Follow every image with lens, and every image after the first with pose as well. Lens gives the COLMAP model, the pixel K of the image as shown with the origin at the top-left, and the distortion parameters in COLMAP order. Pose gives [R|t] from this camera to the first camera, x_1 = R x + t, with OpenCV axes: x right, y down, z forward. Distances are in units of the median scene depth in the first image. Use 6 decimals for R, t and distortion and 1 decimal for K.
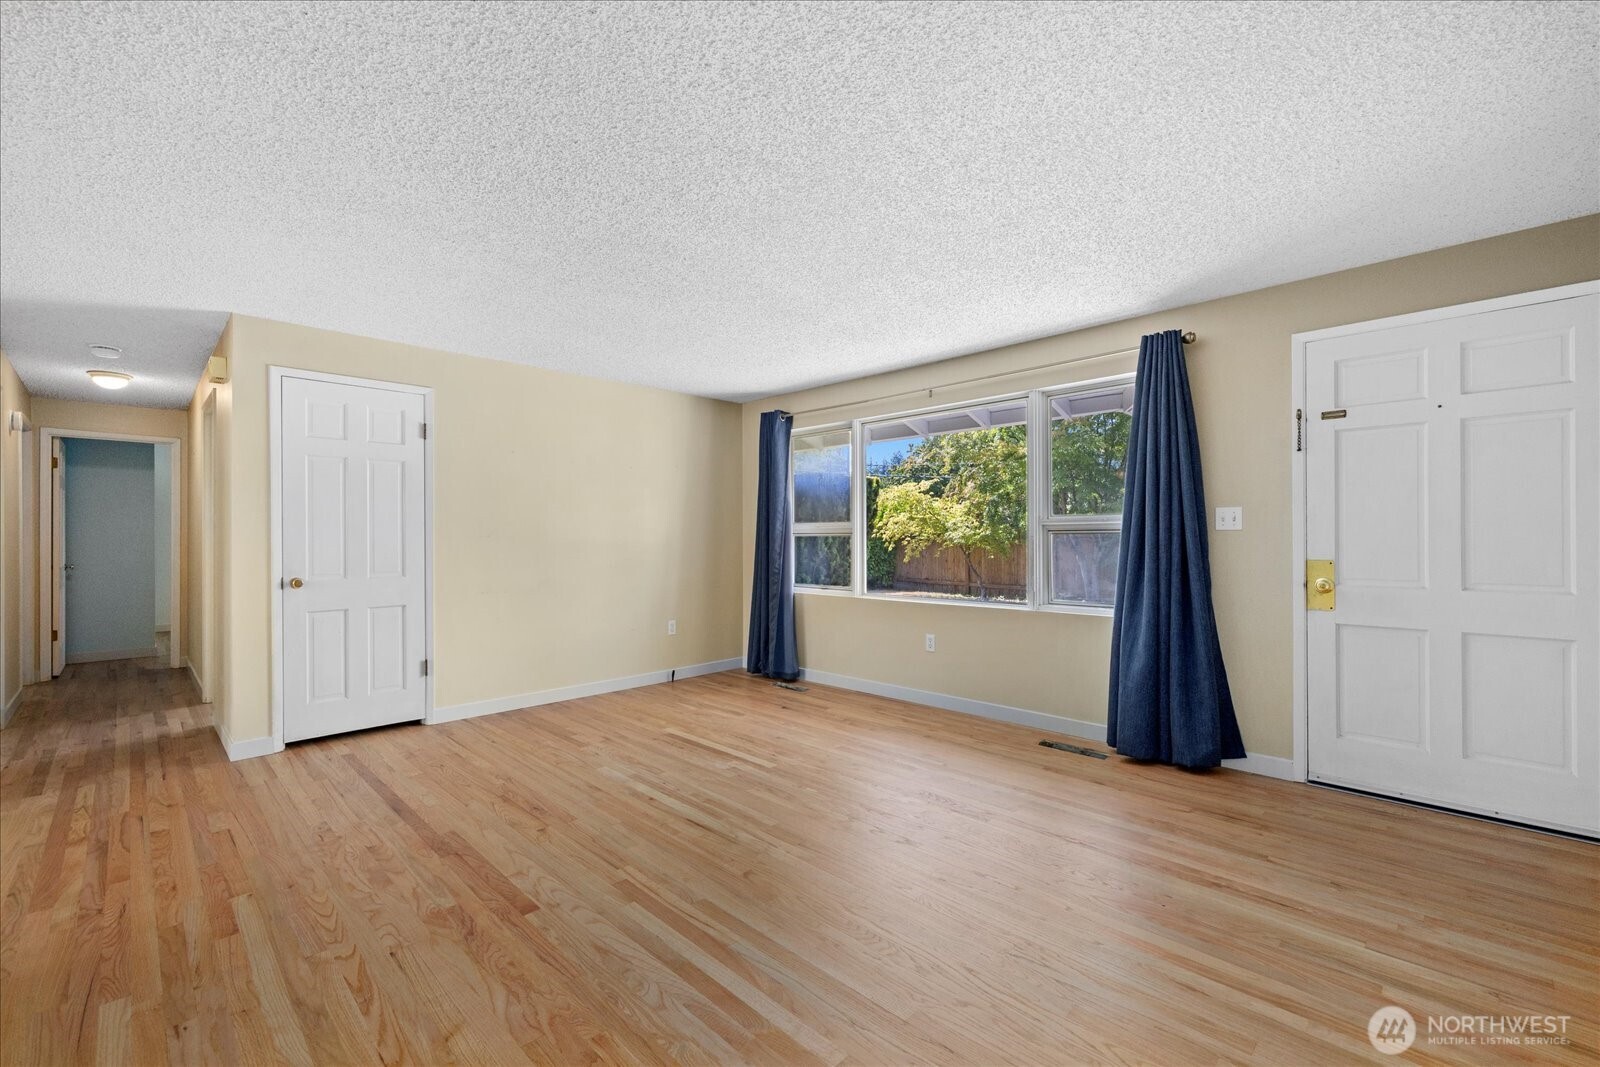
lens RADIAL K [[678.6, 0, 797.6], [0, 678.6, 537.2], [0, 0, 1]] dist [0.000197, 0.000091]
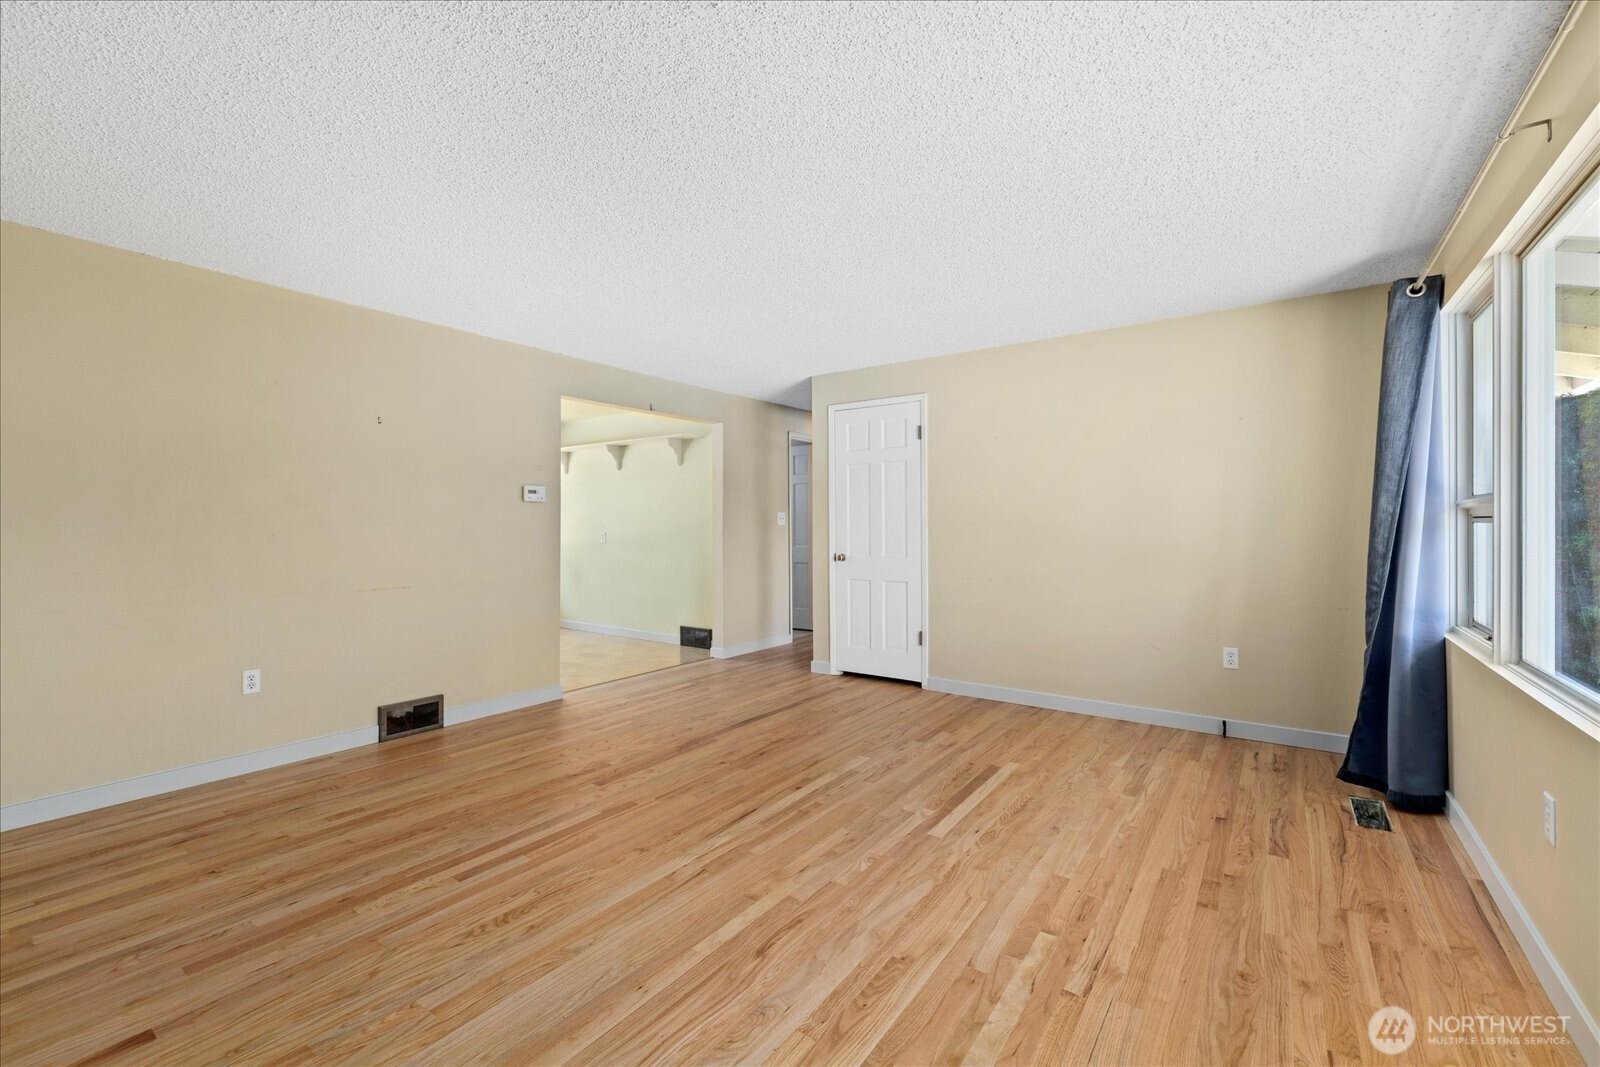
lens RADIAL K [[678.6, 0, 785.0], [0, 678.6, 527.1], [0, 0, 1]] dist [0.000197, 0.000091]
pose [[0.136759, 0.002726, -0.990601, 0.662410], [0.000759, 0.999996, 0.002857, 0.000457], [0.990604, -0.001142, 0.136757, 0.730407]]
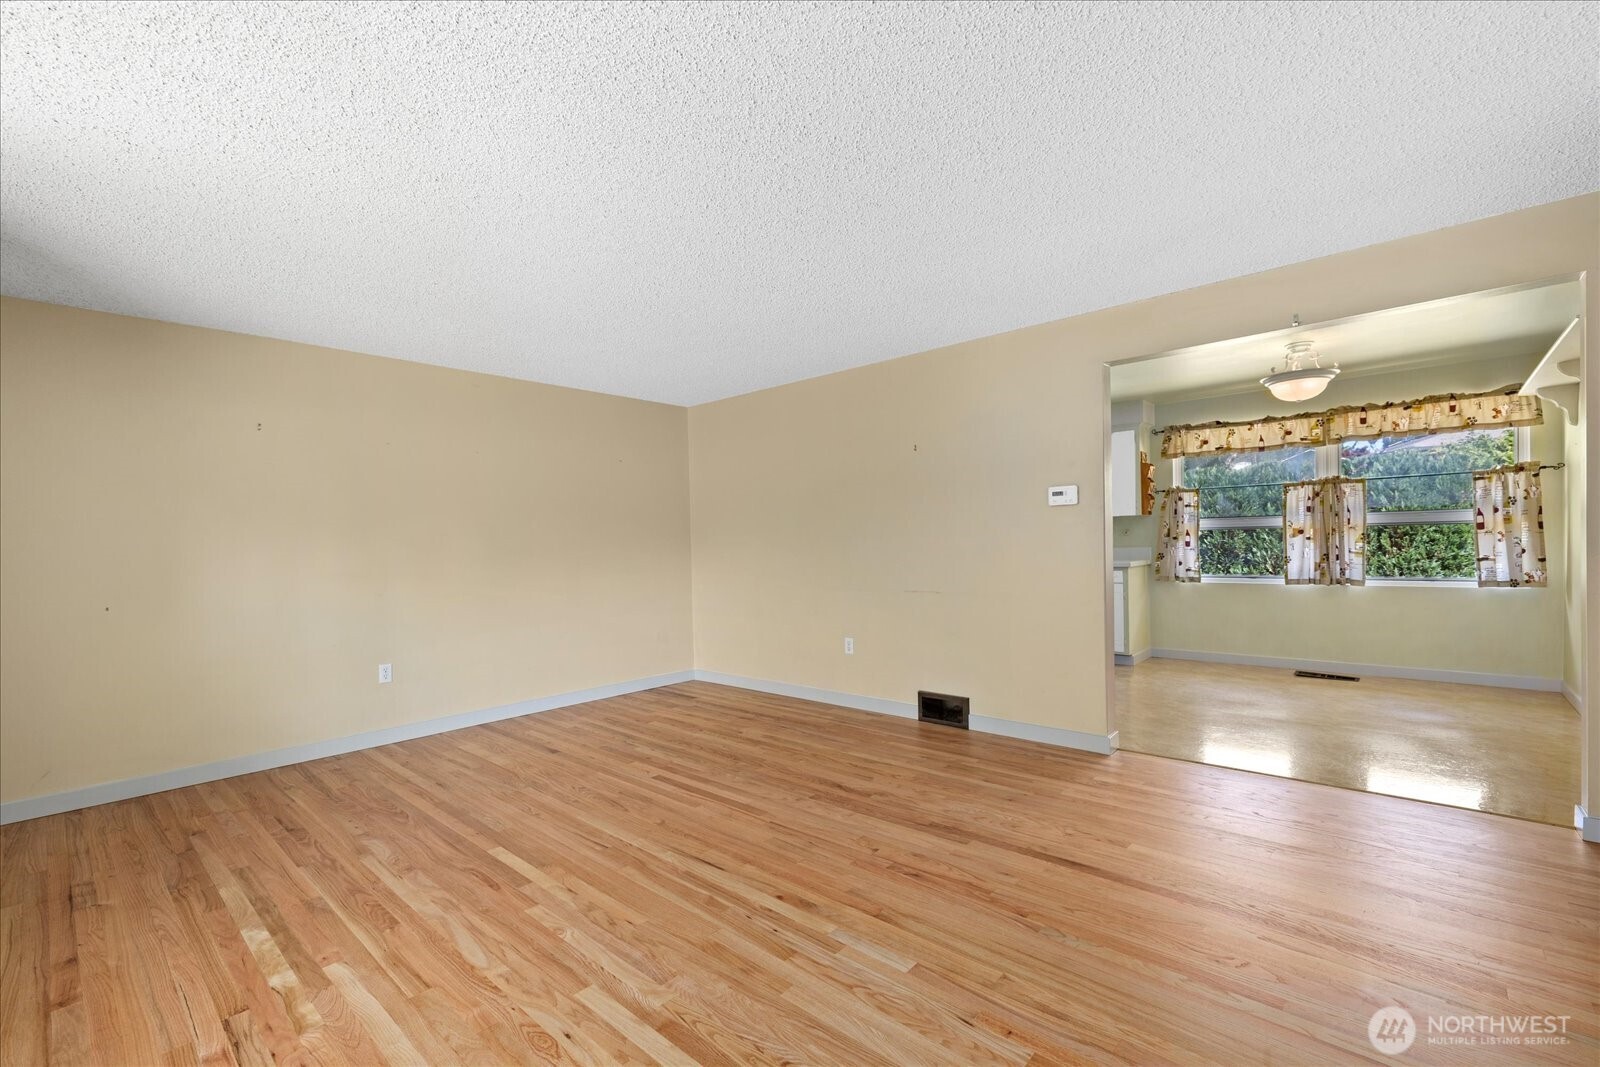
lens RADIAL K [[682.6, 0, 770.2], [0, 682.6, 555.7], [0, 0, 1]] dist [0.000268, 0.000141]
pose [[-0.999406, 0.029059, -0.018525, -0.174022], [0.028678, 0.999378, 0.020526, -0.000046], [0.019110, 0.019983, -0.999618, 1.496238]]
